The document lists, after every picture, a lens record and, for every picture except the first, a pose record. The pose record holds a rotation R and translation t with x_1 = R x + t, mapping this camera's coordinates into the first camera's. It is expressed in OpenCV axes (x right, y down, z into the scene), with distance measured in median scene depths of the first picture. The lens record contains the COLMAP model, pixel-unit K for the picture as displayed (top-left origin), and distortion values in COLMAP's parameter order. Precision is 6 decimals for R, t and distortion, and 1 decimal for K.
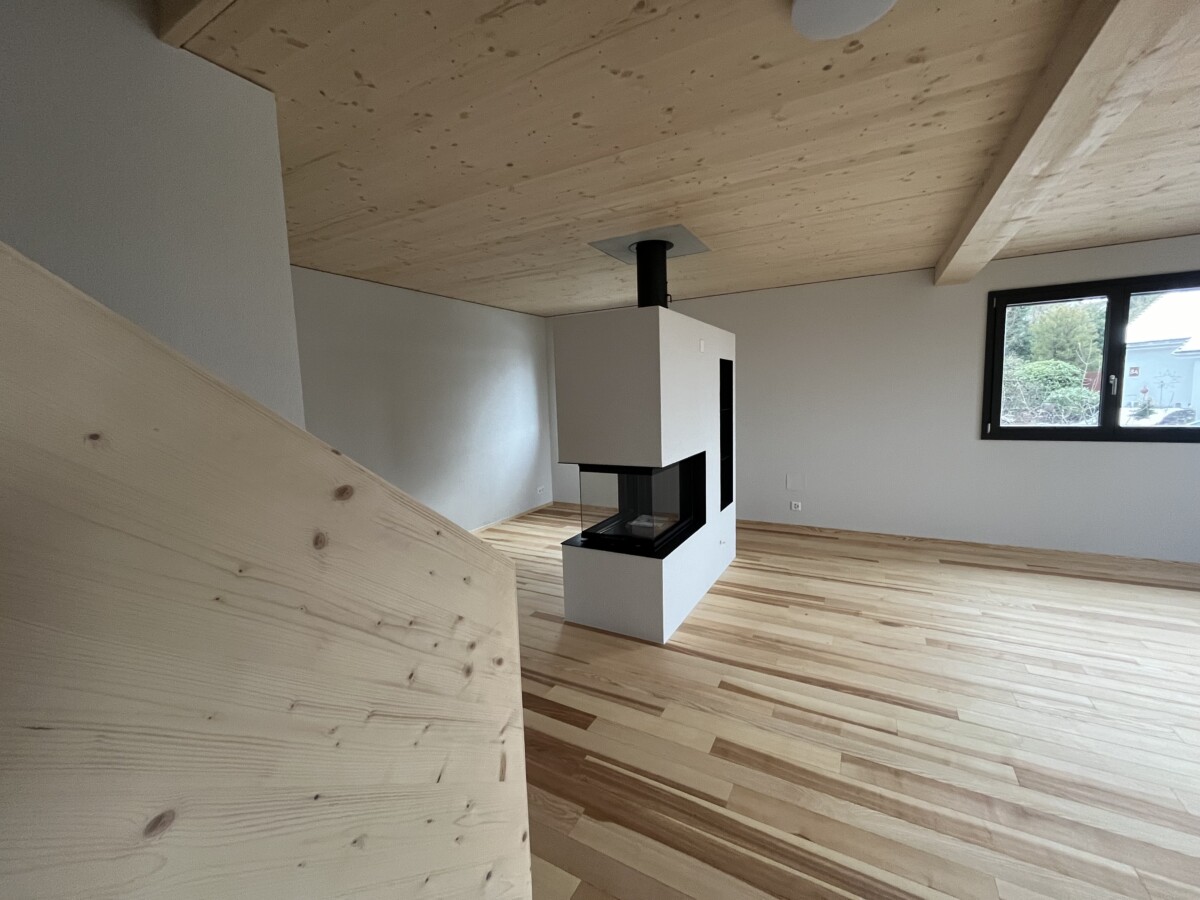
lens RADIAL K [[482.4, 0, 602.4], [0, 482.4, 446.0], [0, 0, 1]] dist [-0.003175, -0.000411]
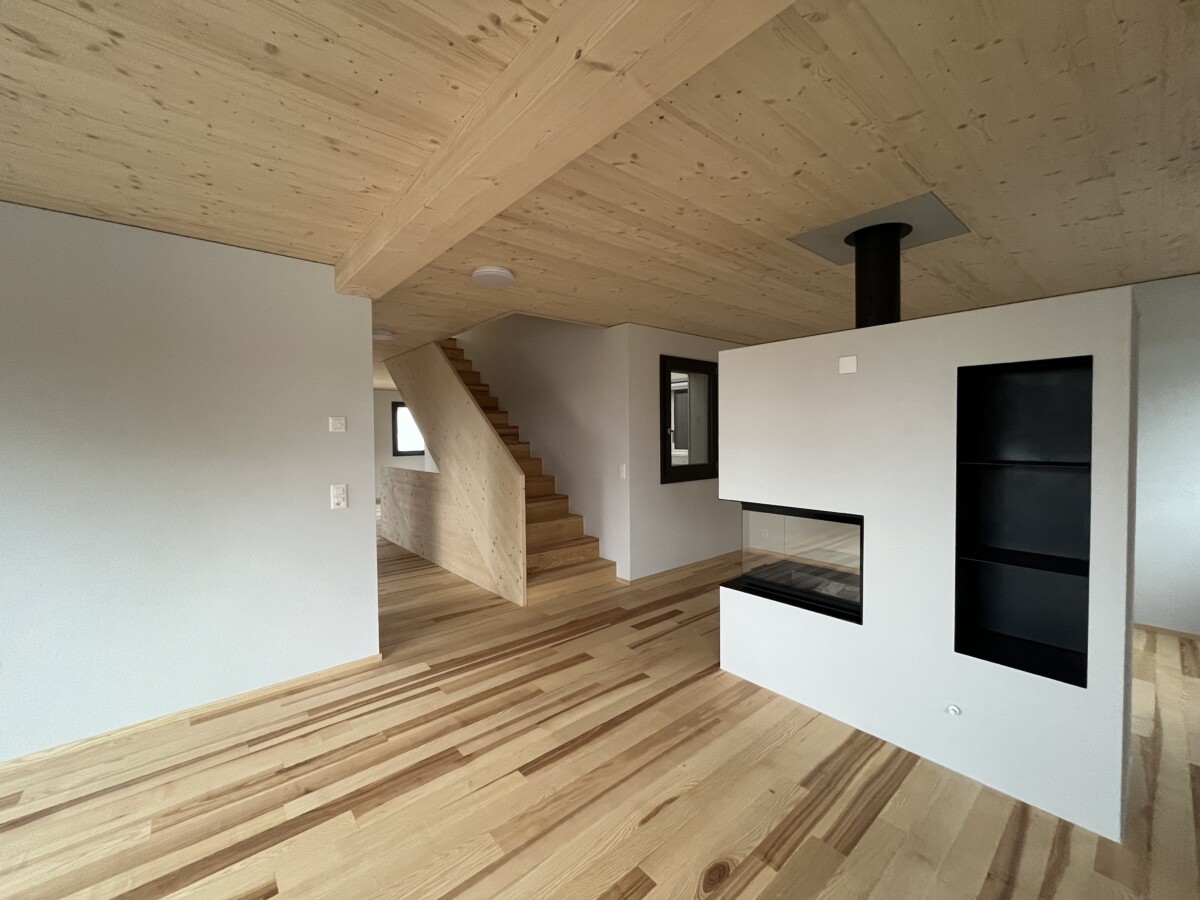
lens RADIAL K [[482.4, 0, 602.4], [0, 482.4, 446.0], [0, 0, 1]] dist [-0.003175, -0.000411]
pose [[-0.345815, 0.058745, -0.936462, 0.973309], [-0.080749, 0.992472, 0.092077, -0.120368], [0.934822, 0.107460, -0.338469, 0.885748]]
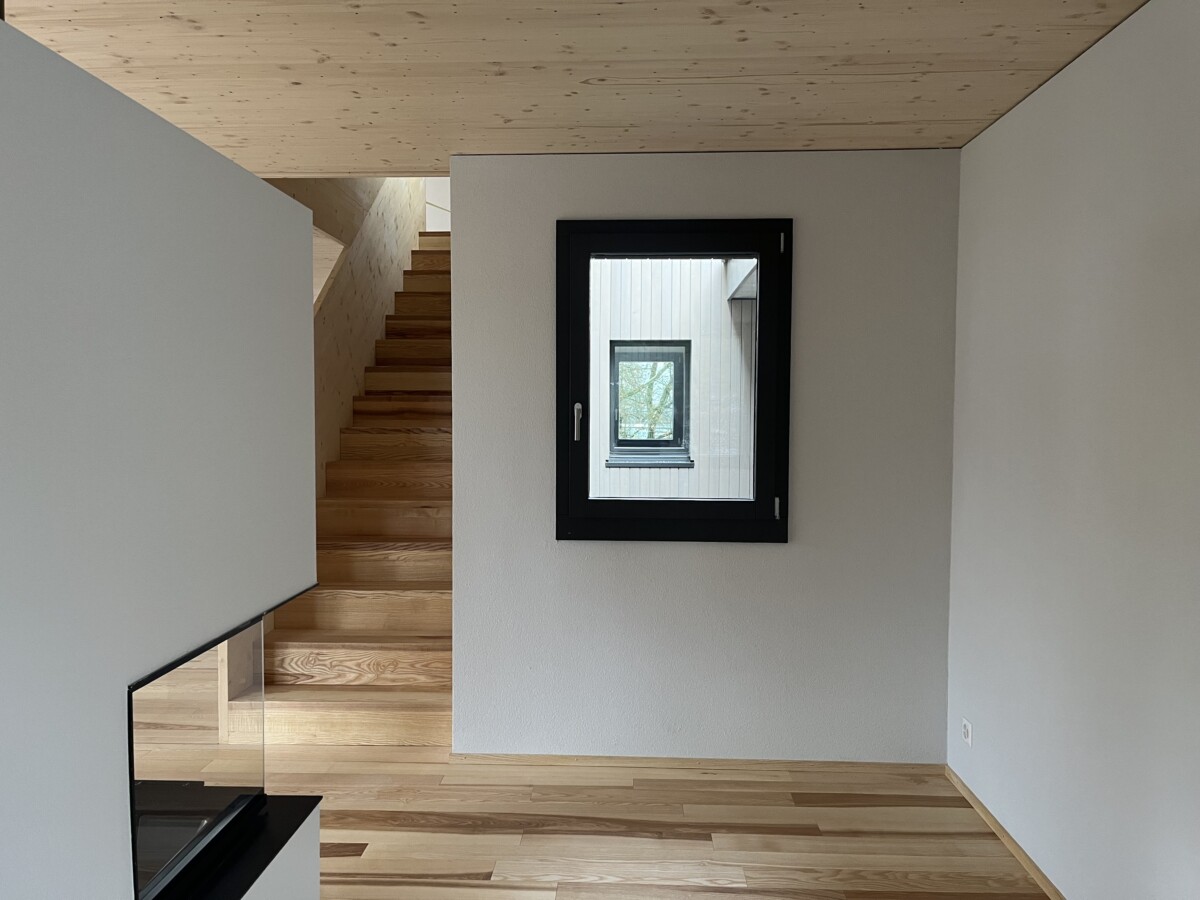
lens RADIAL K [[910.0, 0, 607.9], [0, 910.0, 452.0], [0, 0, 1]] dist [0.035214, -0.003813]
pose [[-0.889307, 0.046346, -0.454957, 0.030118], [-0.027397, 0.987665, 0.154164, -0.167675], [0.456490, 0.149564, -0.877067, 1.551470]]
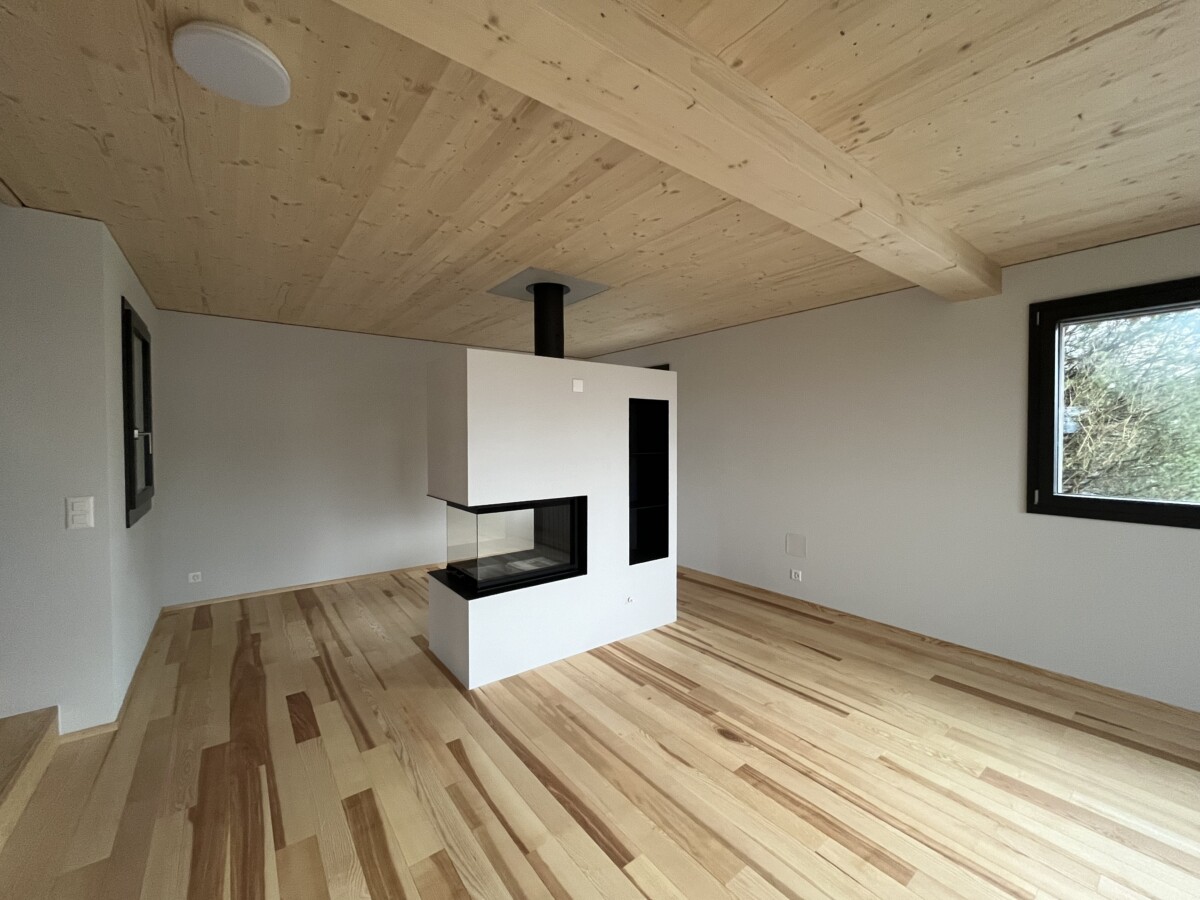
lens RADIAL K [[482.4, 0, 602.4], [0, 482.4, 446.0], [0, 0, 1]] dist [-0.003175, -0.000411]
pose [[0.918364, 0.037161, -0.393988, 0.614455], [-0.068432, 0.995496, -0.065616, -0.027223], [0.389775, 0.087220, 0.916770, 0.144197]]
